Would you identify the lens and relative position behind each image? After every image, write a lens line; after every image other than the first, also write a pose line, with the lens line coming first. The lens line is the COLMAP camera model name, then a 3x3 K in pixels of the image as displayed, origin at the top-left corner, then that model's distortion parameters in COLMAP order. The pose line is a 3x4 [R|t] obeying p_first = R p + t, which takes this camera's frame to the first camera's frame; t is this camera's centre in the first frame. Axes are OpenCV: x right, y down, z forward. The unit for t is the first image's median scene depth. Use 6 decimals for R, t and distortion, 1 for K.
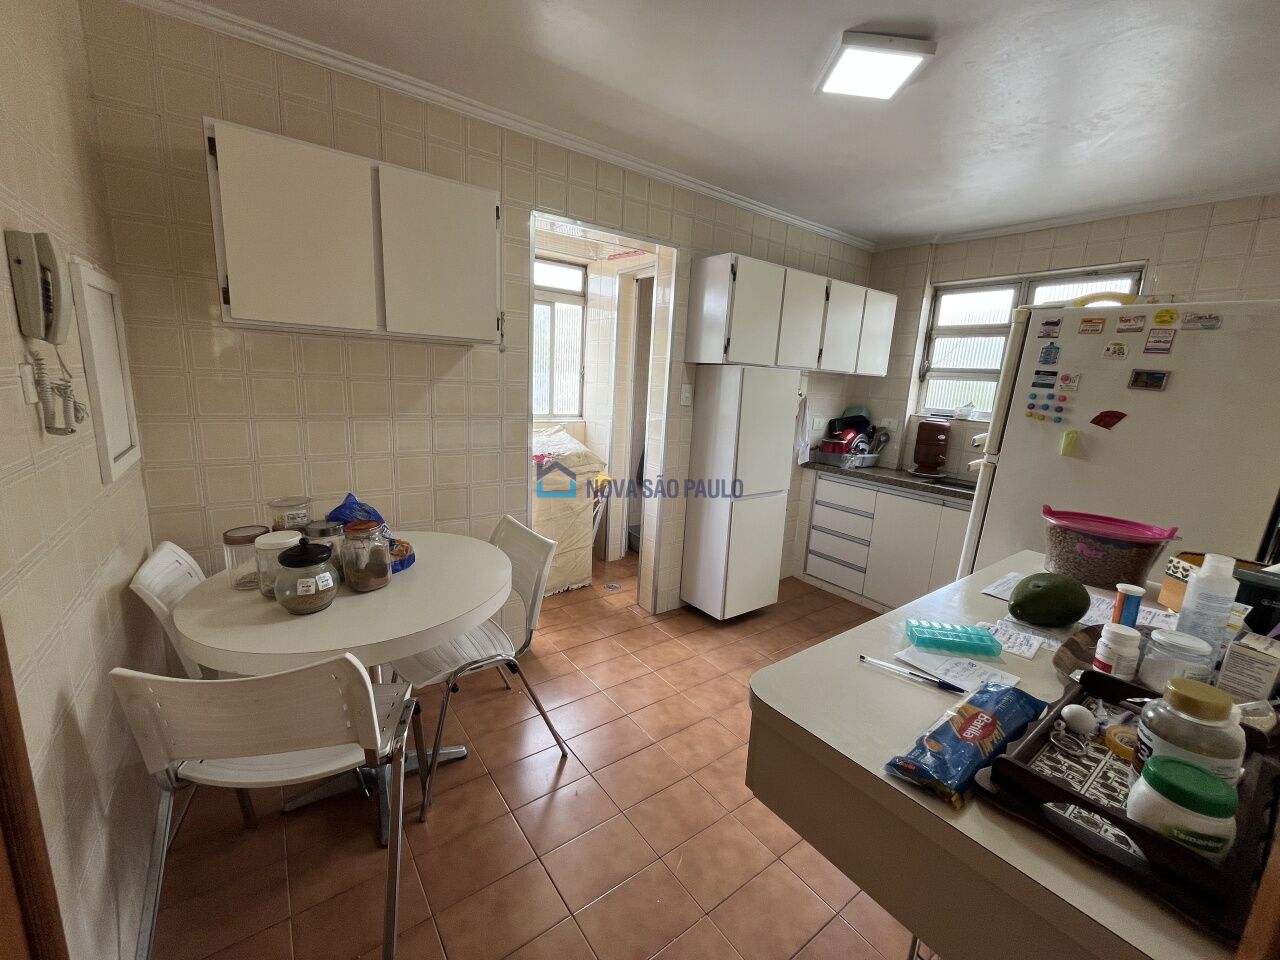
lens RADIAL K [[517.4, 0, 641.7], [0, 517.4, 481.4], [0, 0, 1]] dist [-0.006178, 0.000466]
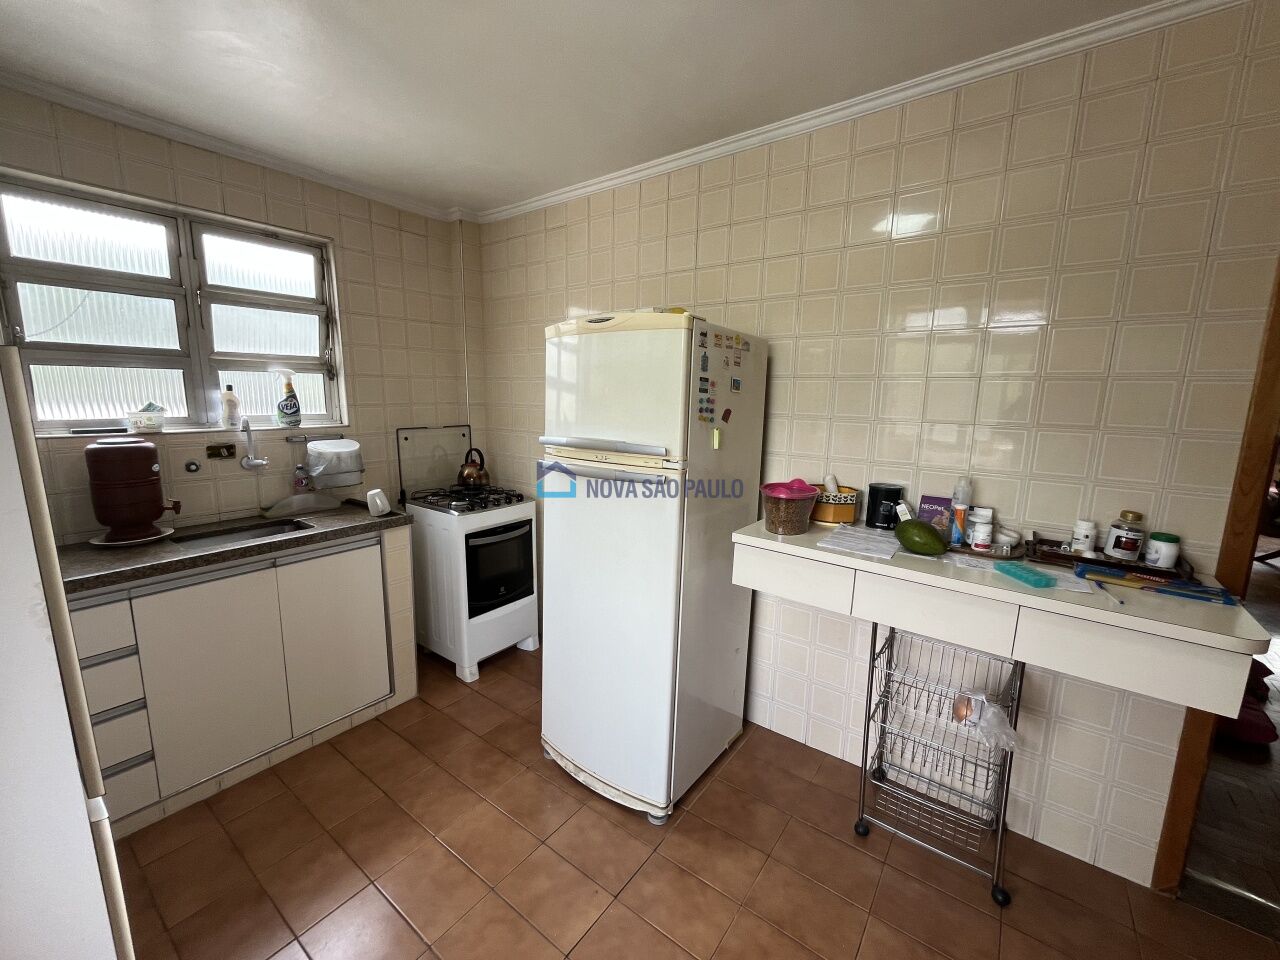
lens RADIAL K [[517.4, 0, 643.9], [0, 517.4, 479.3], [0, 0, 1]] dist [-0.006178, 0.000466]
pose [[-0.287289, -0.208182, 0.934947, -0.260271], [0.156116, 0.952866, 0.260143, -0.315501], [-0.945036, 0.220696, -0.241247, 1.440414]]
